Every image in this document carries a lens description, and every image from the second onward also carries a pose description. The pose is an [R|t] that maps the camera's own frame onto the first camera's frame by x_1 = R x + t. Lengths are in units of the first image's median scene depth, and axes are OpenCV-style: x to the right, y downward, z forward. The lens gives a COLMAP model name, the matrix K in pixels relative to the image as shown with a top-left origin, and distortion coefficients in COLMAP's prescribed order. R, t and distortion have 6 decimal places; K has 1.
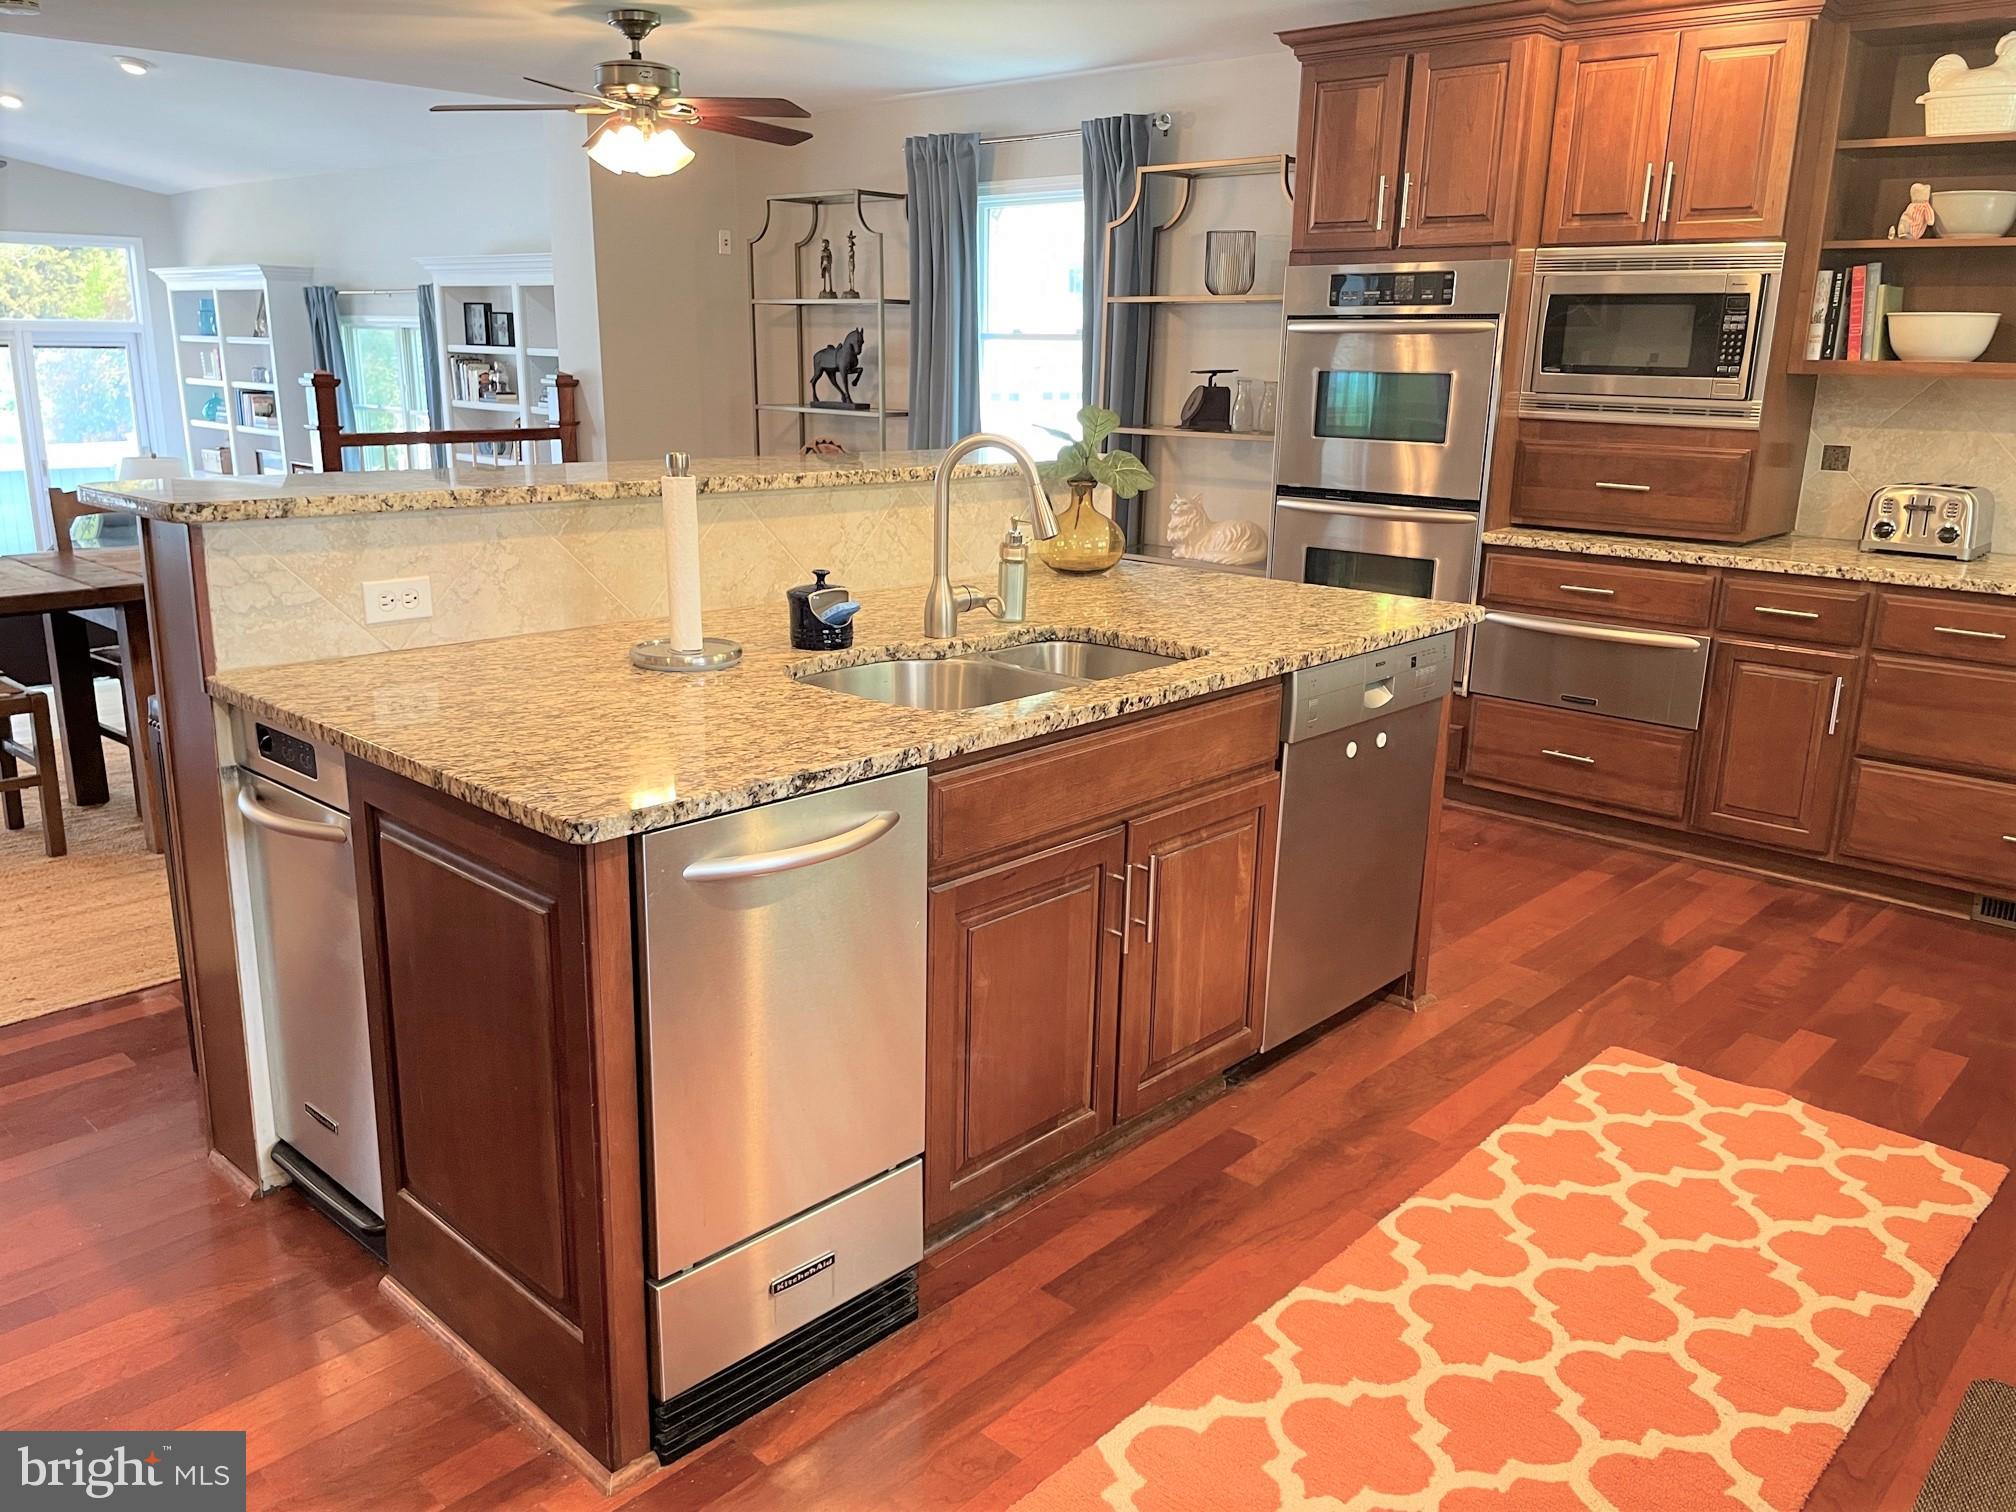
lens RADIAL K [[1522.0, 0, 1012.6], [0, 1522.0, 762.9], [0, 0, 1]] dist [0.080485, -0.103648]
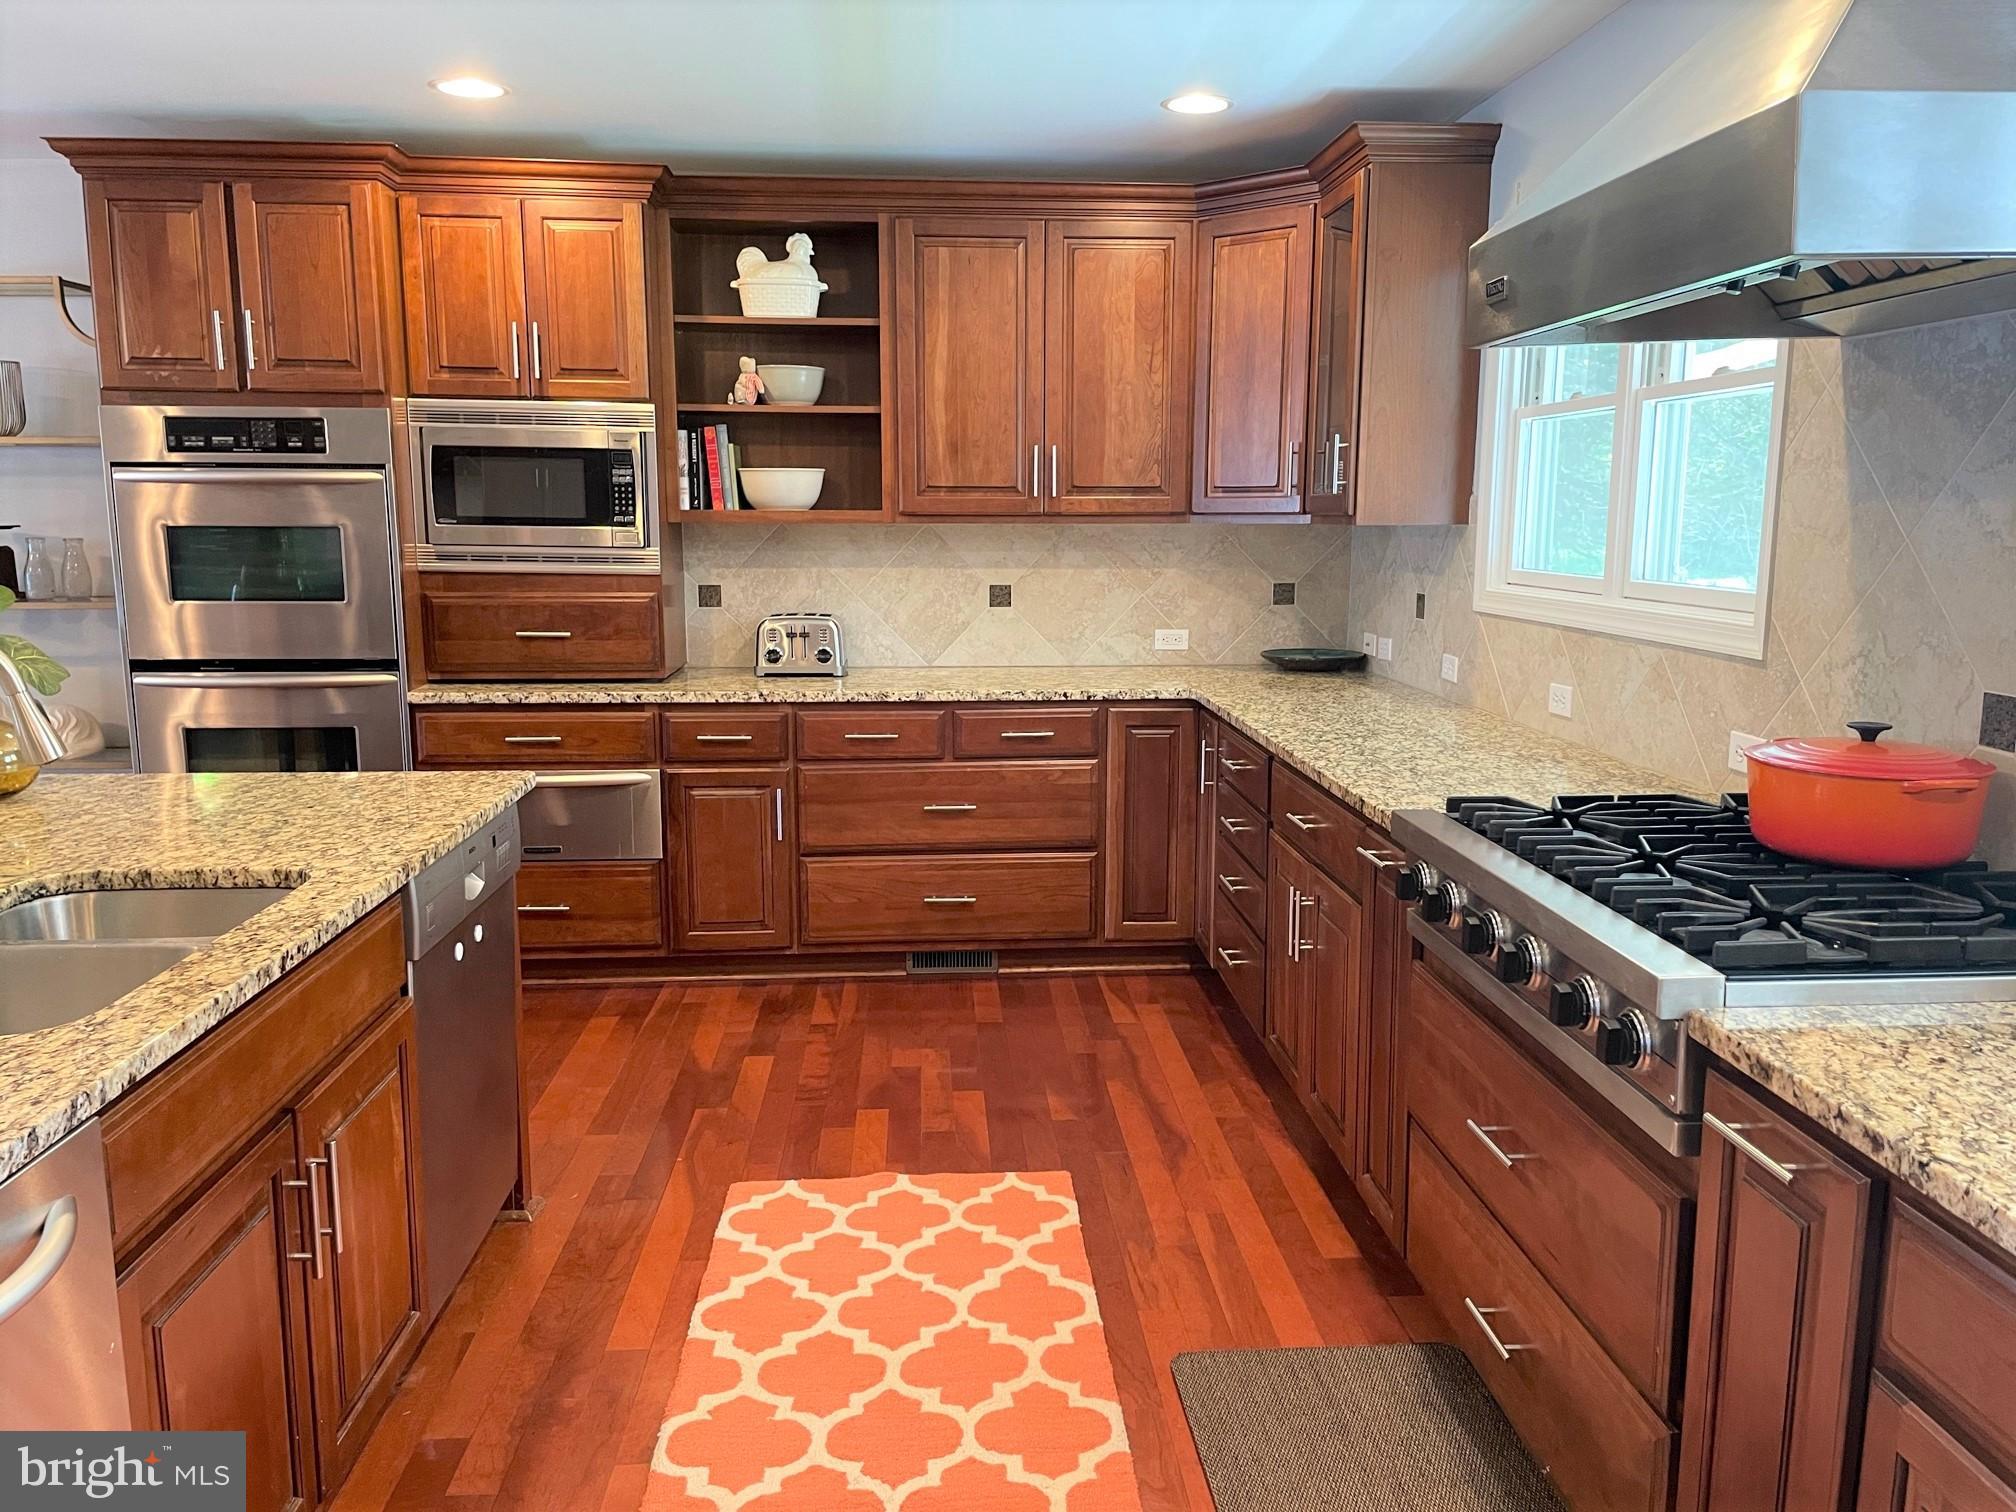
lens RADIAL K [[1522.0, 0, 1013.4], [0, 1522.0, 759.9], [0, 0, 1]] dist [0.080485, -0.103648]
pose [[0.687630, -0.134753, 0.713447, -0.130438], [0.198262, 0.980131, -0.005964, -0.036014], [-0.698468, 0.145550, 0.700684, 0.107661]]
